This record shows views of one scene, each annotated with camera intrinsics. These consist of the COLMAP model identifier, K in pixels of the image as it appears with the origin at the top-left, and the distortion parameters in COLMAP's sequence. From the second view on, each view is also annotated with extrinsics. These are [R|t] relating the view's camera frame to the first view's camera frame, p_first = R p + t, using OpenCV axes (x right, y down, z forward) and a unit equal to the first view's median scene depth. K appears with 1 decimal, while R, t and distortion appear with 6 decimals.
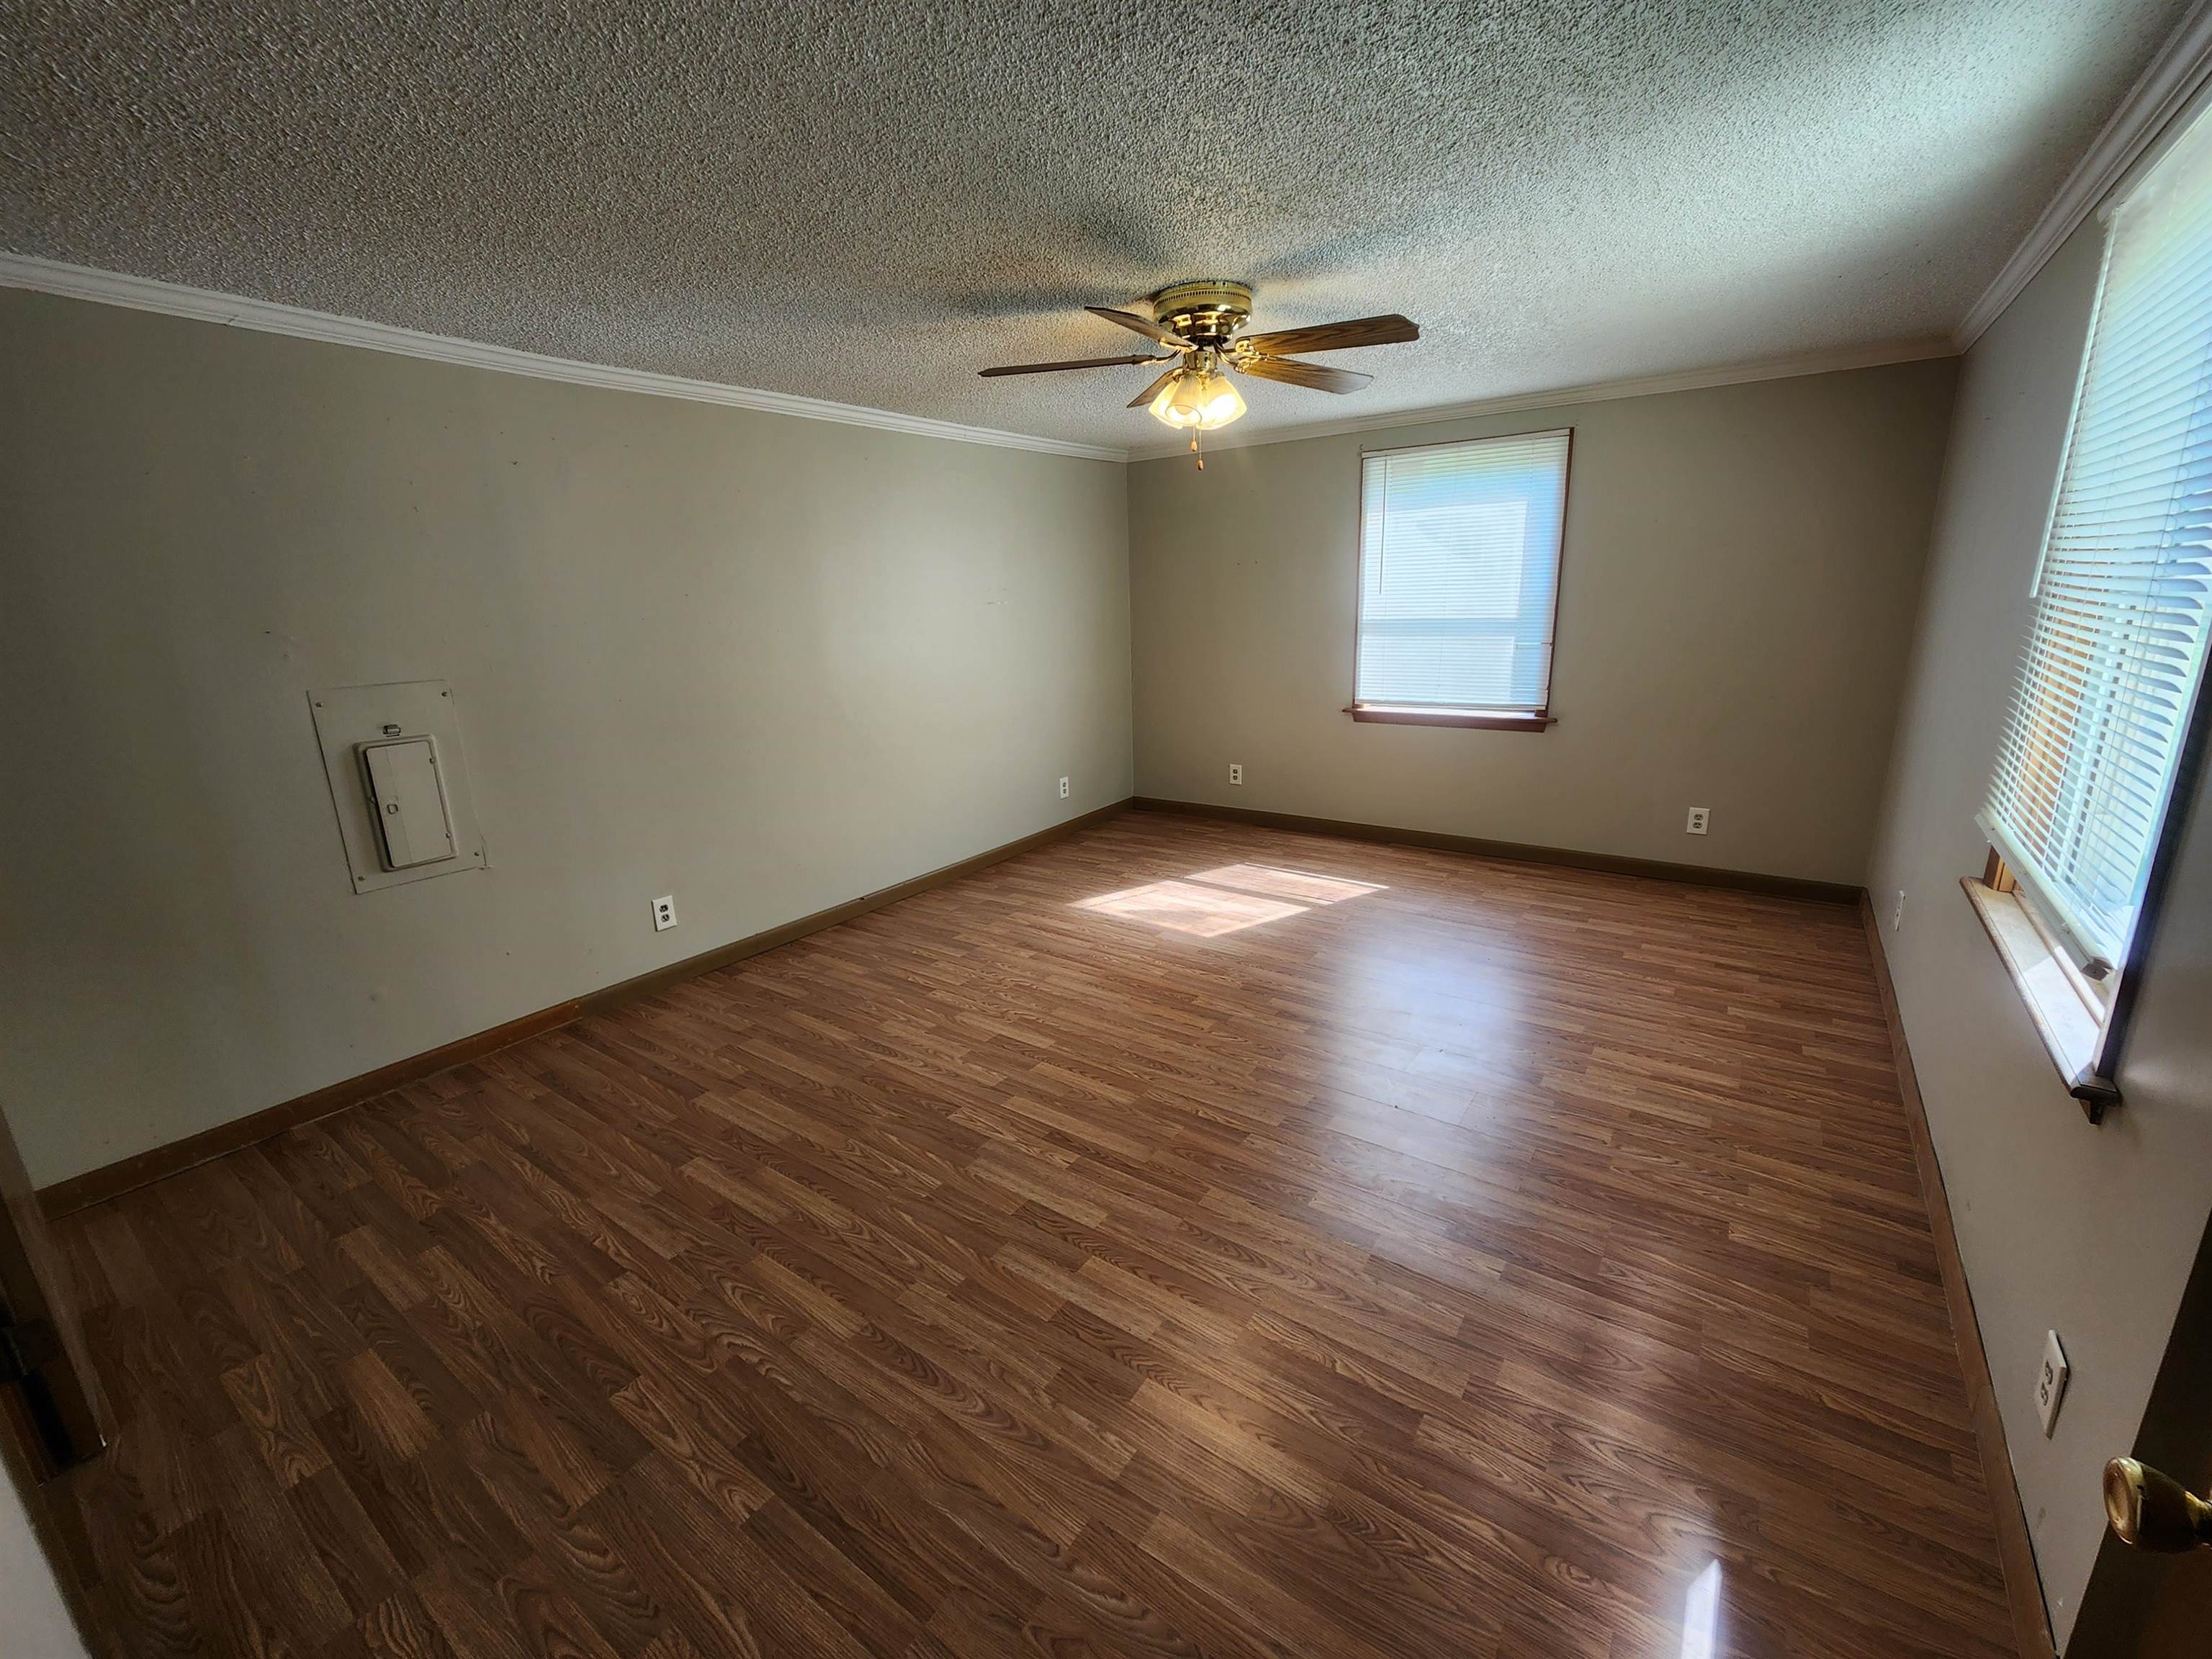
lens RADIAL K [[901.2, 0, 1104.1], [0, 901.2, 825.5], [0, 0, 1]] dist [0.010557, -0.002702]
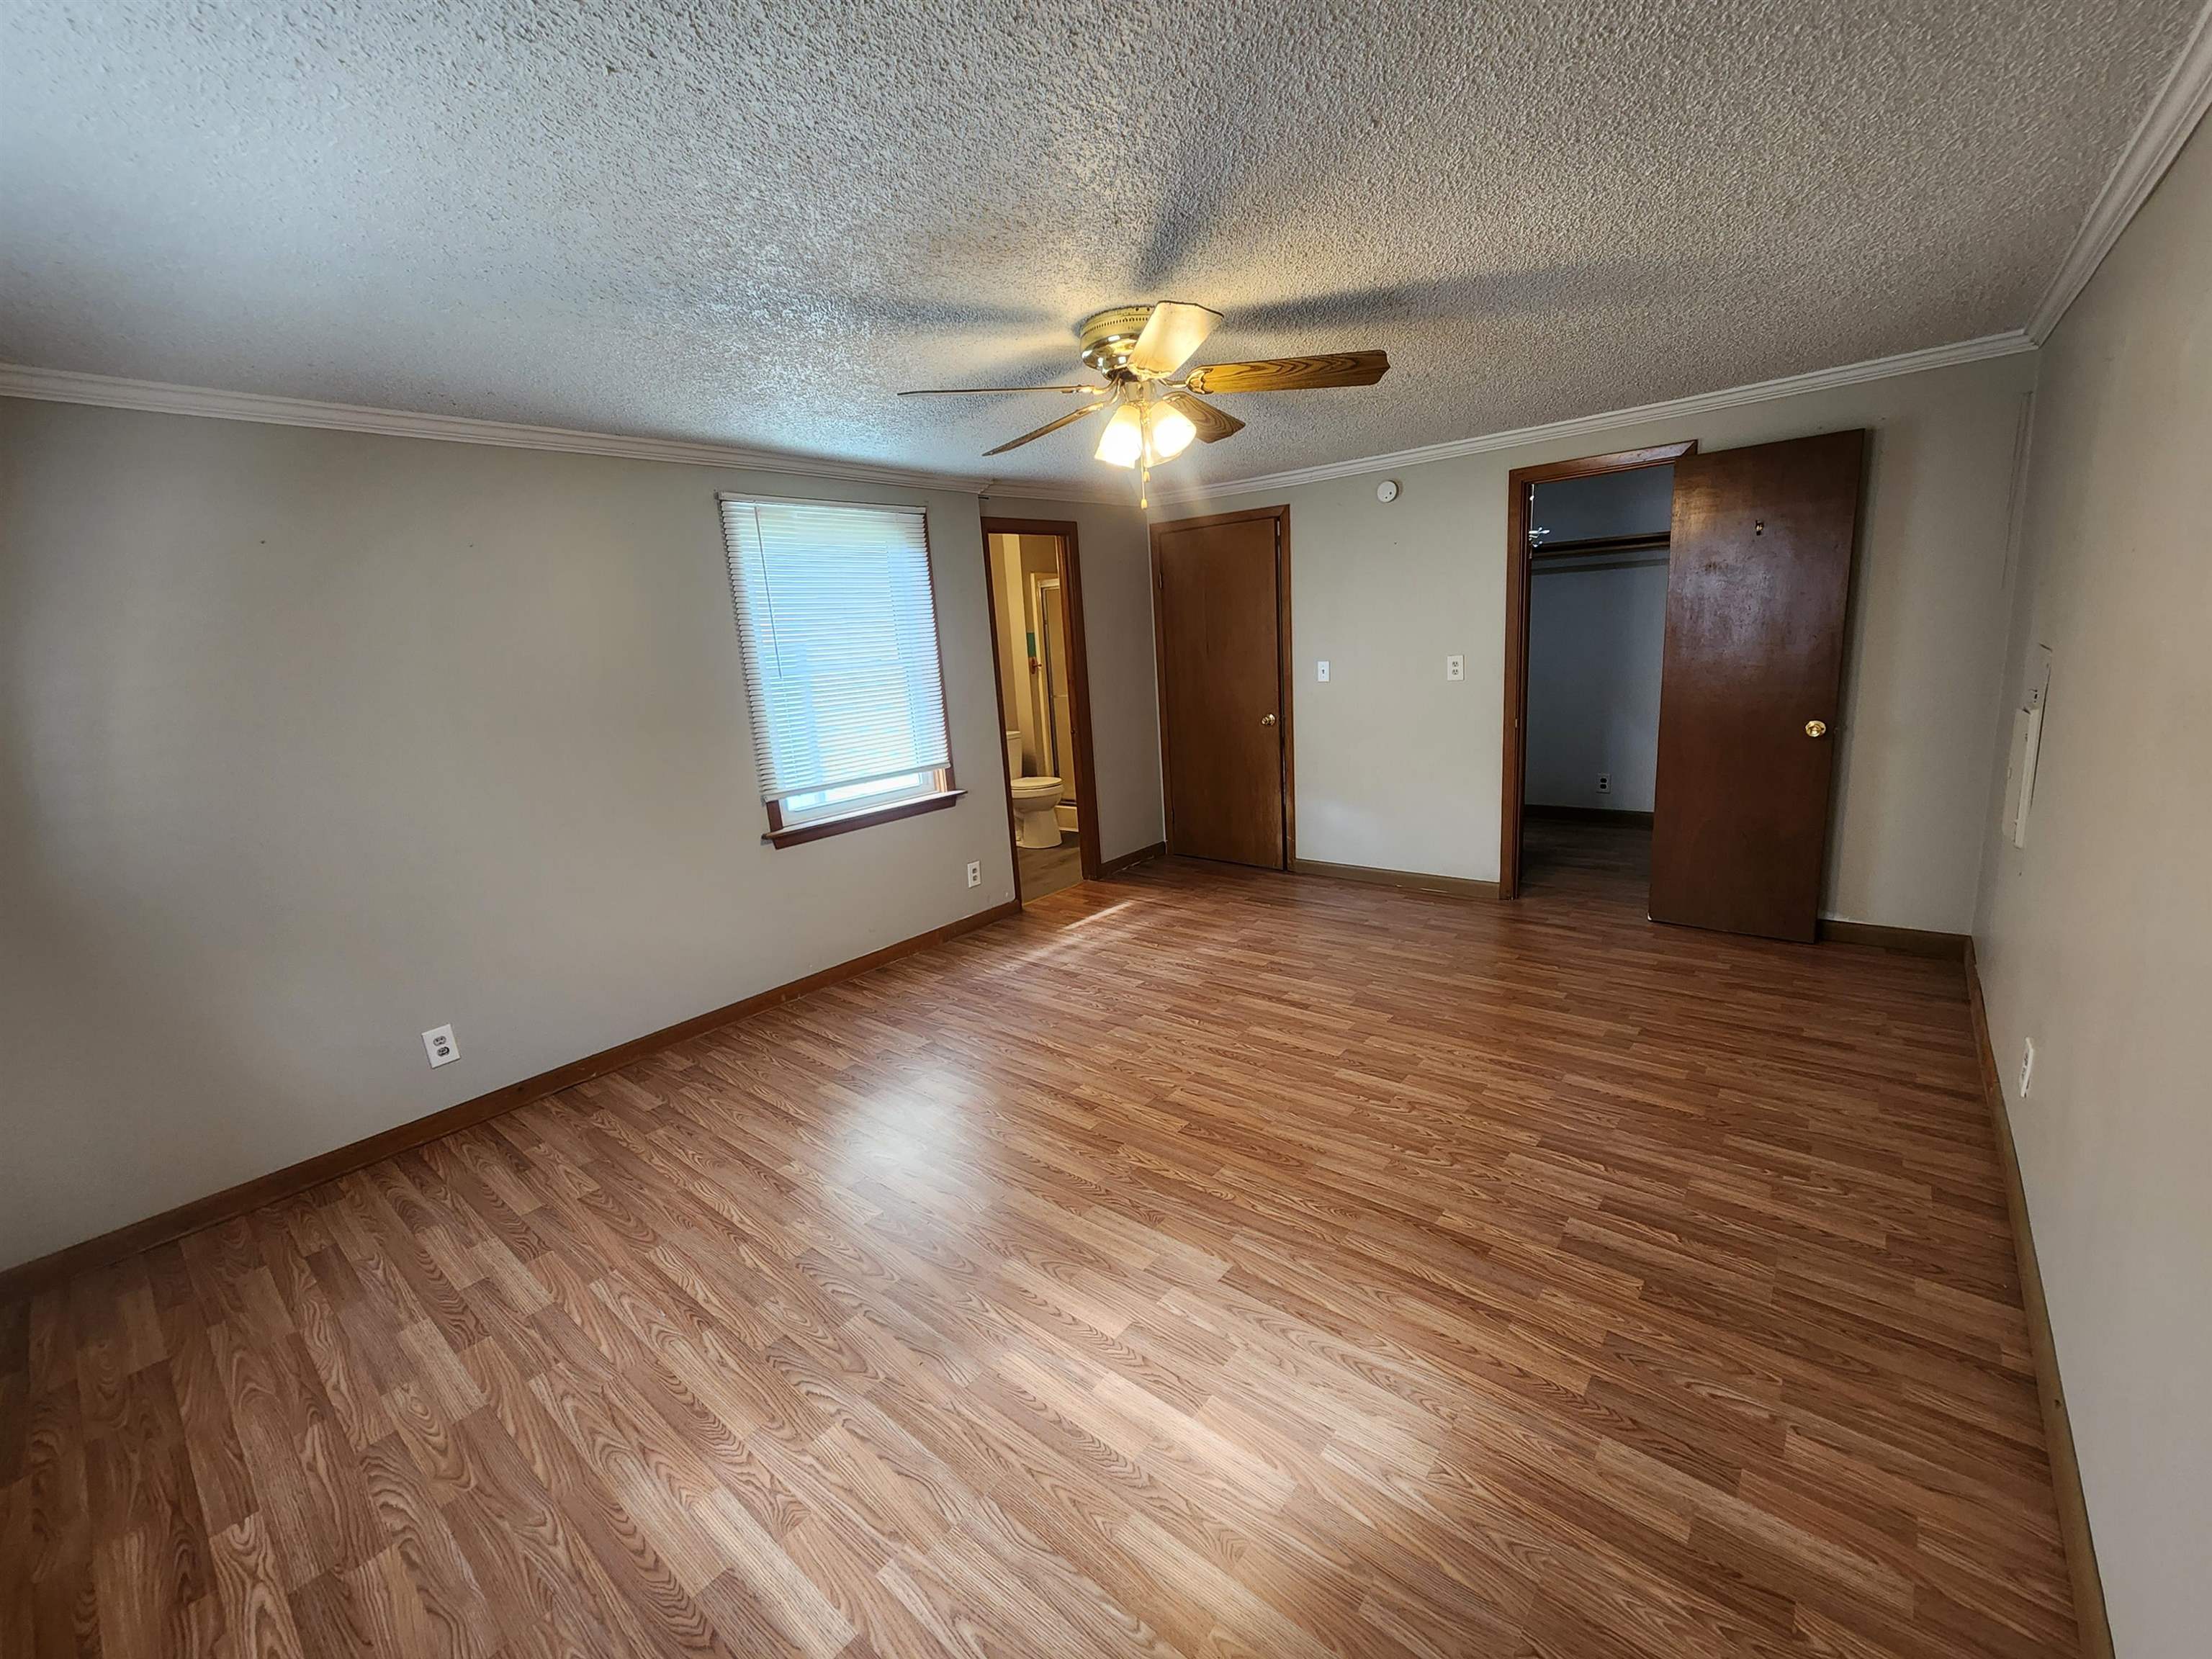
lens RADIAL K [[901.2, 0, 1108.9], [0, 901.2, 822.1], [0, 0, 1]] dist [0.010557, -0.002702]
pose [[-0.991992, 0.084019, 0.094297, 0.074969], [0.117376, 0.888935, 0.442738, -0.478608], [-0.046626, 0.450261, -0.891679, 1.800110]]
